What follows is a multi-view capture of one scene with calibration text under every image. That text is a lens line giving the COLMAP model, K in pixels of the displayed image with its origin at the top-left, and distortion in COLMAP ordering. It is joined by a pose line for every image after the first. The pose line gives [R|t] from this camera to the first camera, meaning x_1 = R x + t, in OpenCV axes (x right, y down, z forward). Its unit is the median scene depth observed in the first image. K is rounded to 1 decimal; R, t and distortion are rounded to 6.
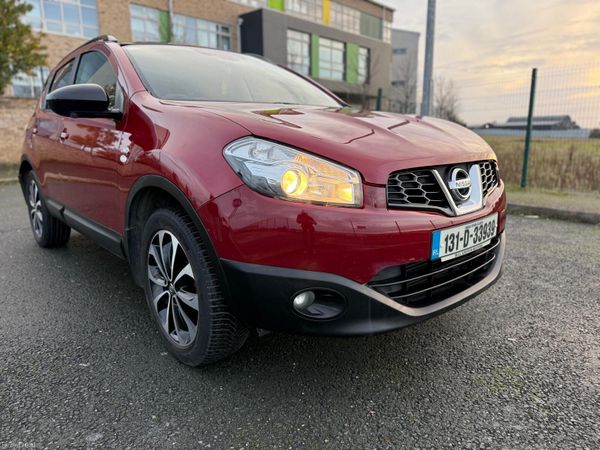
lens RADIAL K [[448.3, 0, 300.0], [0, 448.3, 225.0], [0, 0, 1]] dist [-0.003433, -0.000963]
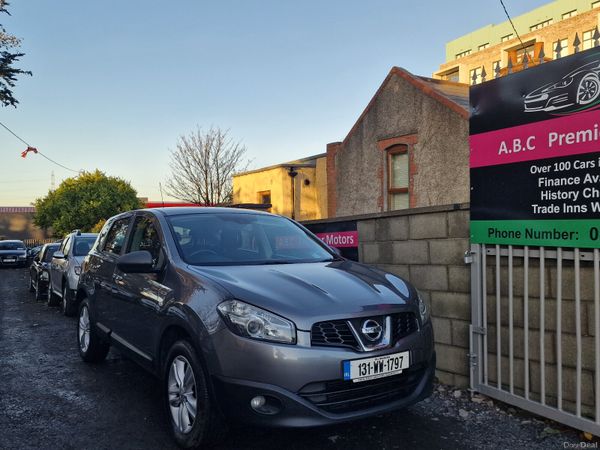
lens RADIAL K [[468.3, 0, 300.0], [0, 468.3, 225.0], [0, 0, 1]] dist [-0.003630, -0.001730]
pose [[0.995166, 0.016081, -0.096878, 0.286759], [-0.040979, 0.964506, -0.260860, -0.012236], [0.089244, 0.263569, 0.960503, -0.703617]]
